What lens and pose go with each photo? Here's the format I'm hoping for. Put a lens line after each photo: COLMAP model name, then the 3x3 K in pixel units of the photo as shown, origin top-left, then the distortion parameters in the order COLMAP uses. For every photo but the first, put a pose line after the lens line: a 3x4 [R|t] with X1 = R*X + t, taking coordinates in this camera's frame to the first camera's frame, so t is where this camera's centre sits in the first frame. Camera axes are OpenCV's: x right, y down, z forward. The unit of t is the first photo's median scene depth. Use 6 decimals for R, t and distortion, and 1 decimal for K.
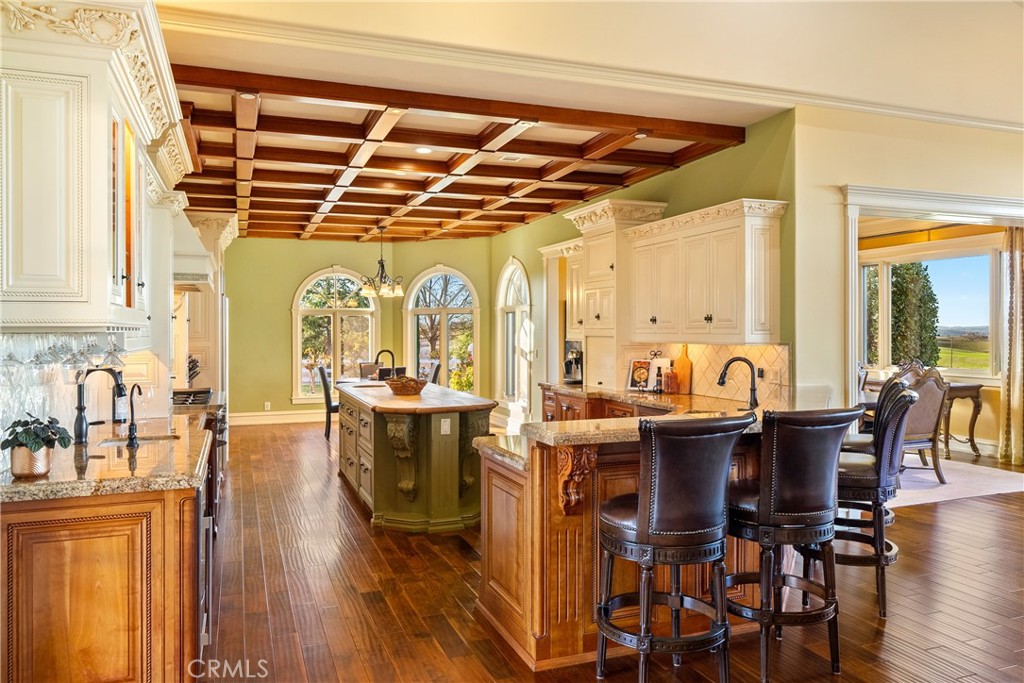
lens RADIAL K [[736.2, 0, 512.8], [0, 736.2, 330.5], [0, 0, 1]] dist [-0.008924, -0.000040]
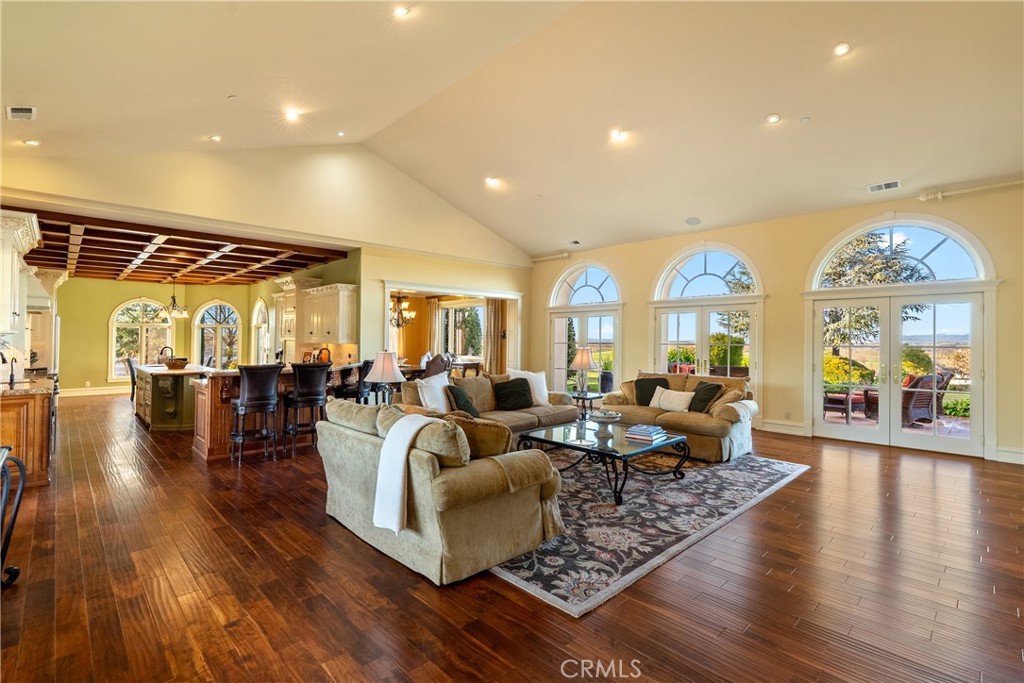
lens RADIAL K [[469.0, 0, 507.6], [0, 469.0, 329.1], [0, 0, 1]] dist [-0.005845, 0.001804]
pose [[0.918304, 0.015483, 0.395573, 0.156514], [-0.006329, 0.999681, -0.024436, 0.004395], [-0.395825, 0.019936, 0.918110, -0.455725]]
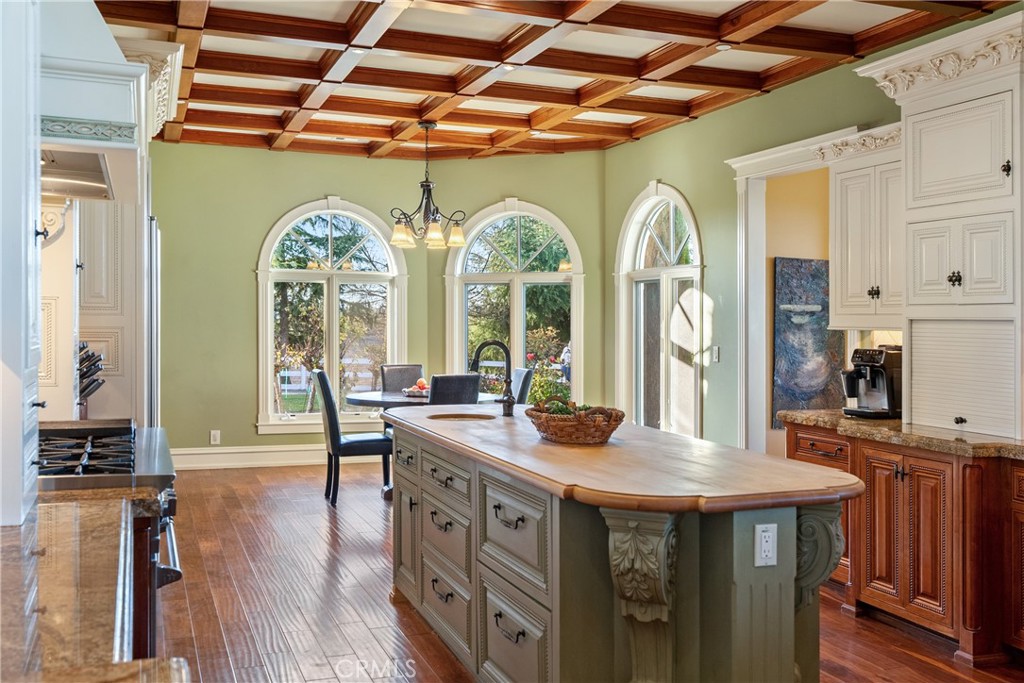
lens RADIAL K [[976.7, 0, 511.1], [0, 976.7, 349.9], [0, 0, 1]] dist [0.006791, 0.000000]
pose [[0.999825, 0.018323, 0.003650, -0.167043], [-0.018418, 0.999432, 0.028235, 0.014402], [-0.003131, -0.028297, 0.999595, 0.373591]]
